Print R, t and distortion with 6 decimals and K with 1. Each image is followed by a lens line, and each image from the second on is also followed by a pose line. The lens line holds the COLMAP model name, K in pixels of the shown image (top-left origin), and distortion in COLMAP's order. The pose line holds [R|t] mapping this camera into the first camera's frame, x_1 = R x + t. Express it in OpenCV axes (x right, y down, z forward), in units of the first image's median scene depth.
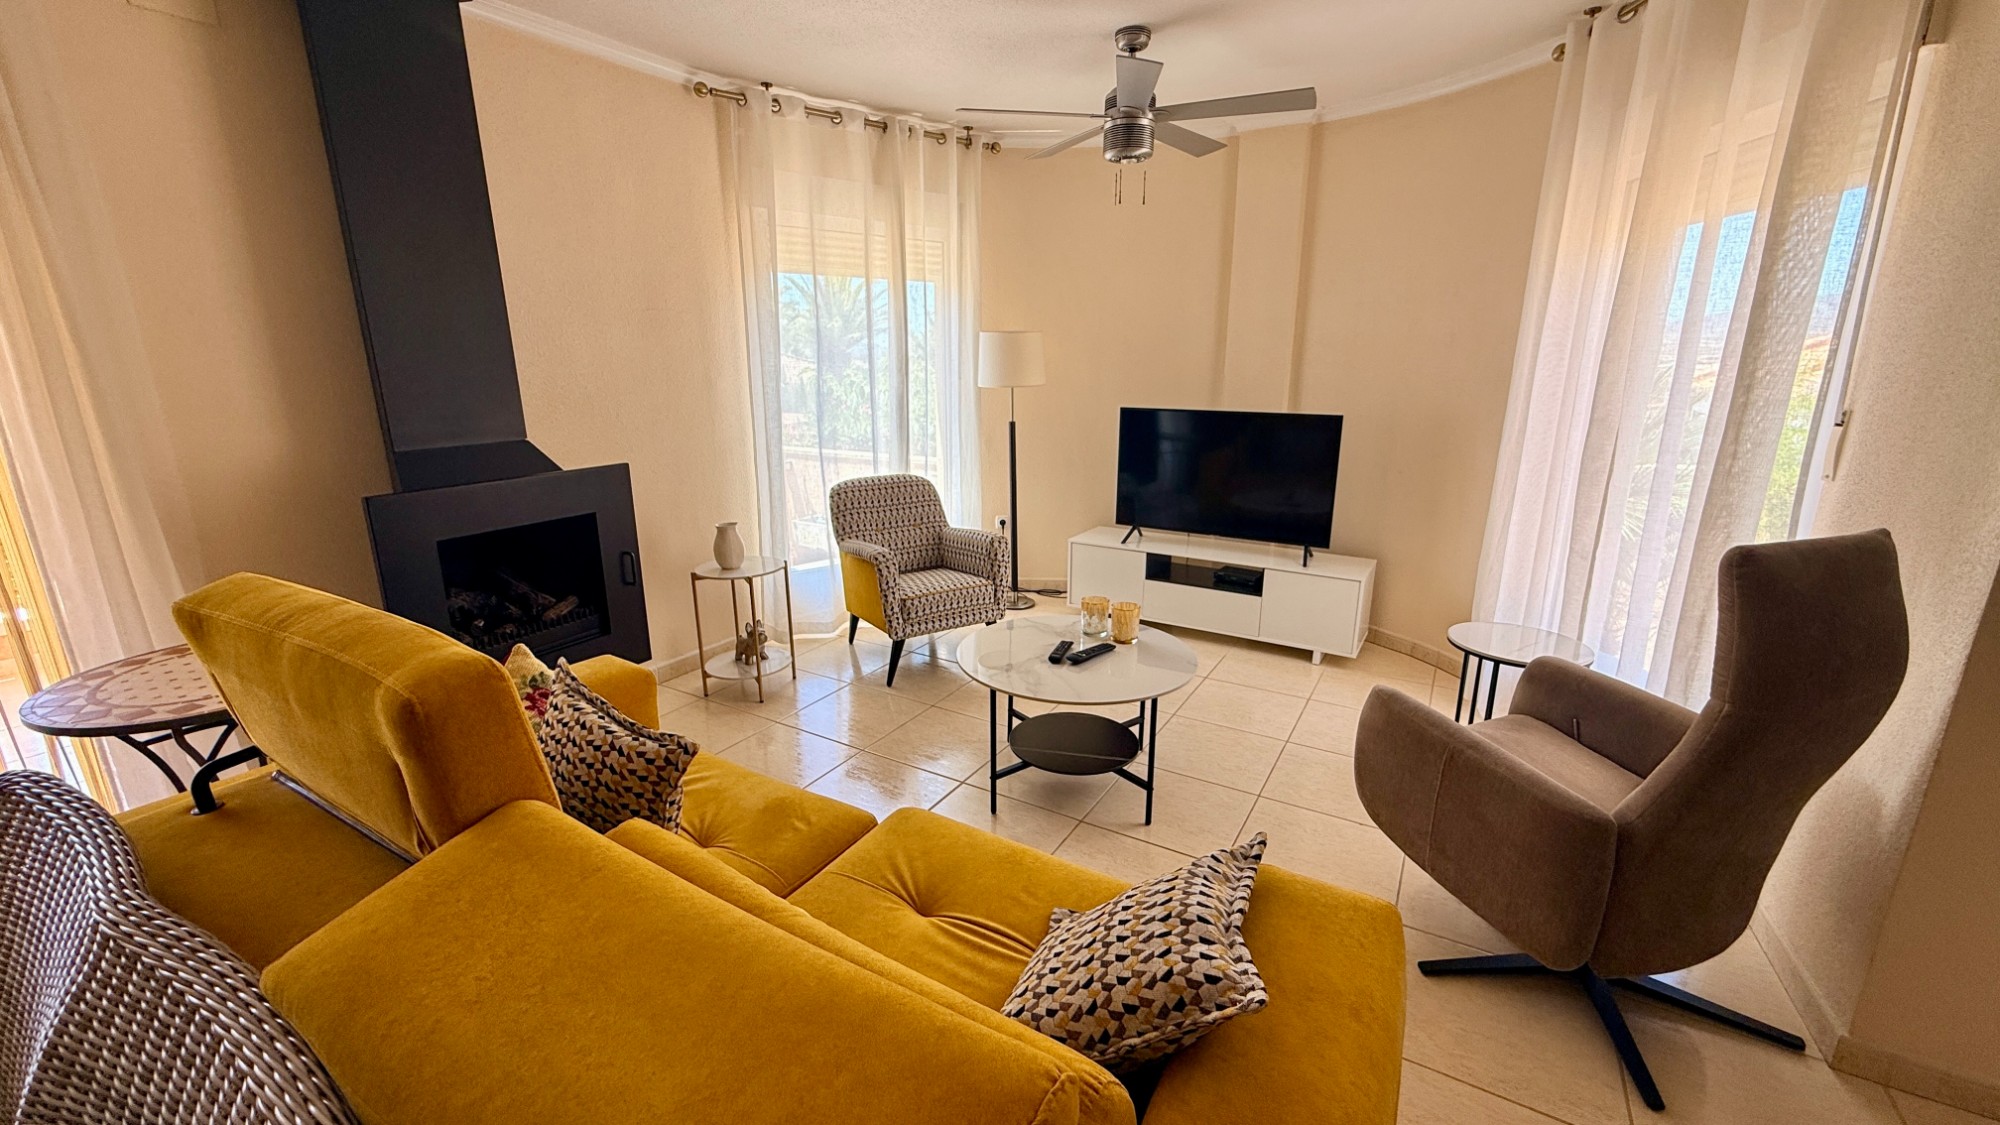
lens RADIAL K [[795.0, 0, 995.0], [0, 795.0, 561.1], [0, 0, 1]] dist [-0.002013, 0.001190]
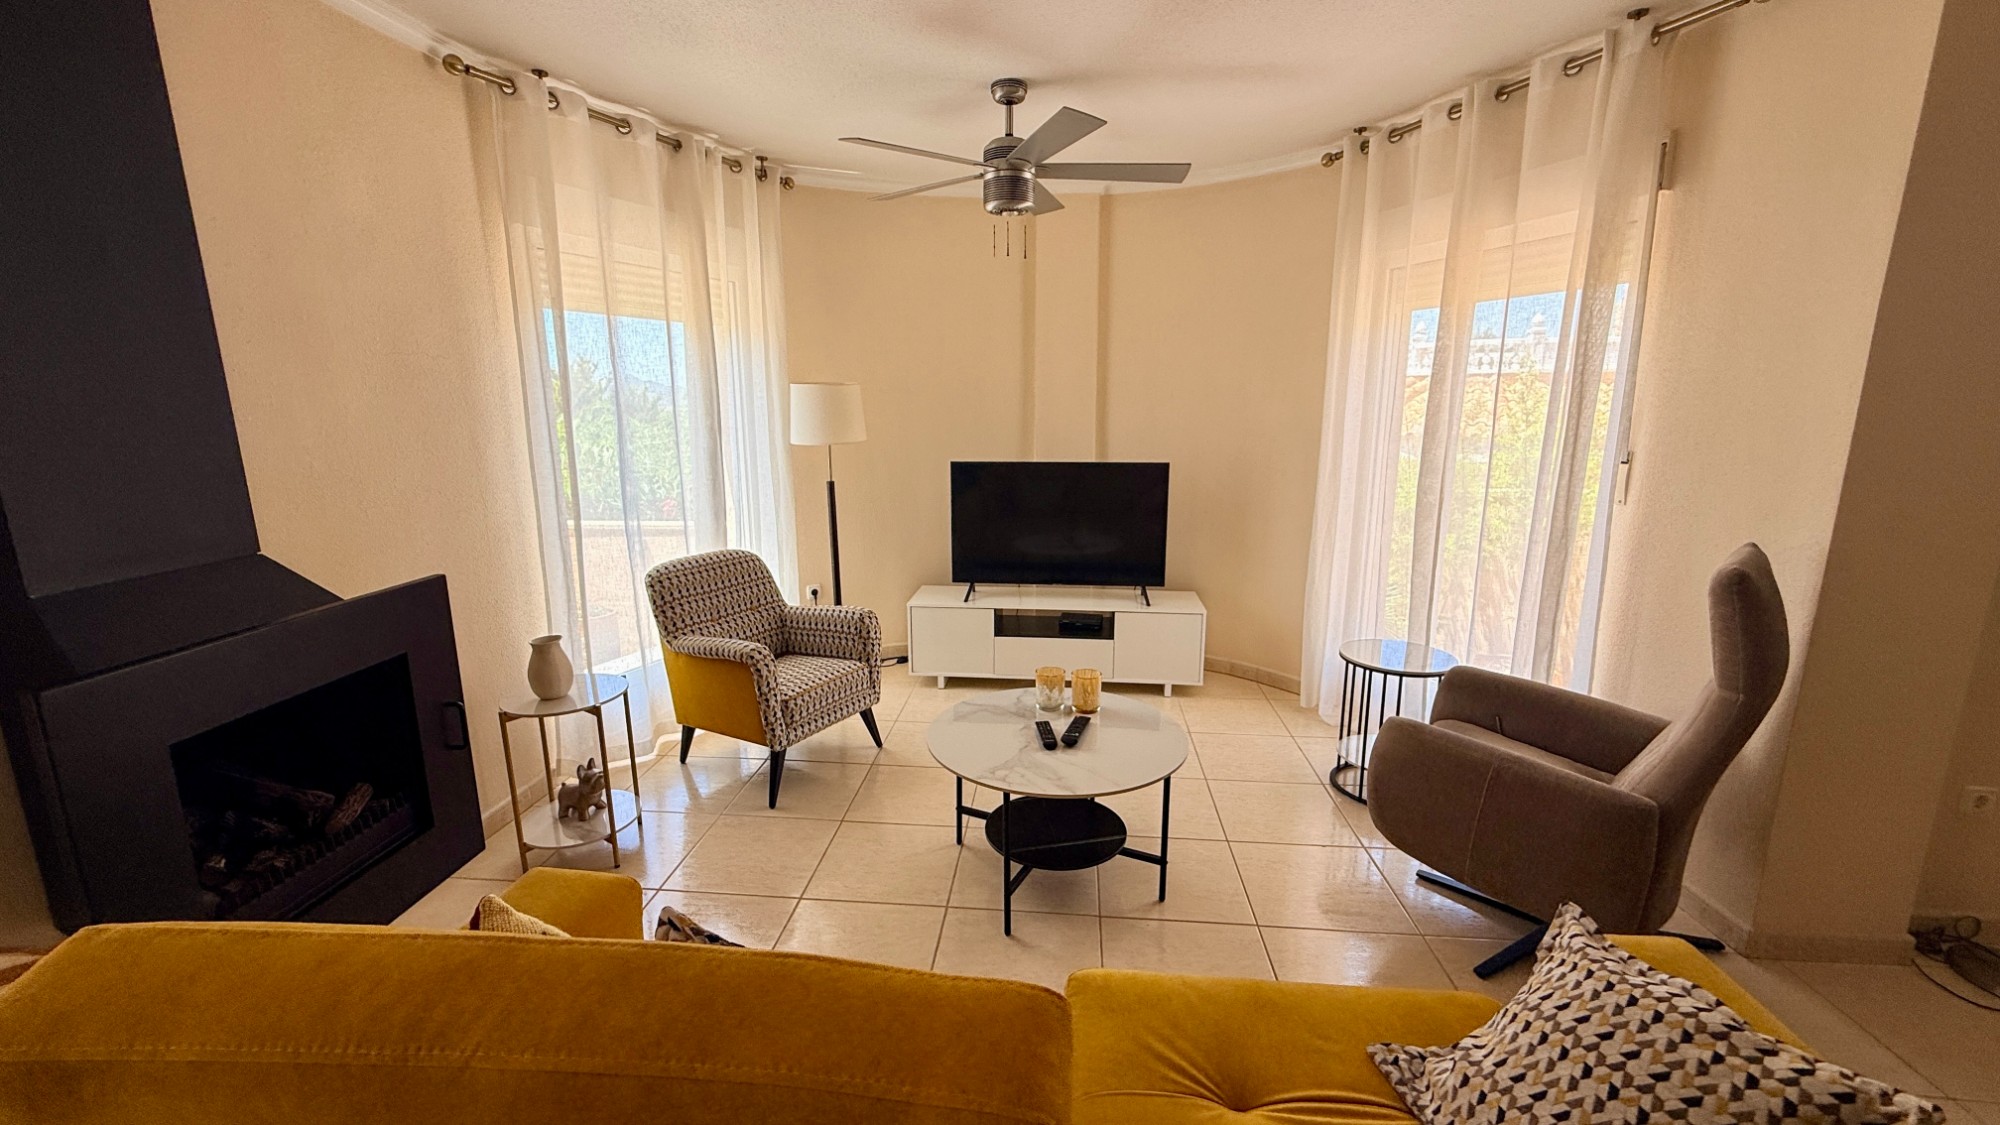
lens RADIAL K [[795.0, 0, 1000.4], [0, 795.0, 562.1], [0, 0, 1]] dist [-0.002013, 0.001190]
pose [[0.902538, -0.089560, 0.421194, -0.248253], [0.111804, 0.993325, -0.028361, -0.047284], [-0.415842, 0.072688, 0.906527, 0.134861]]
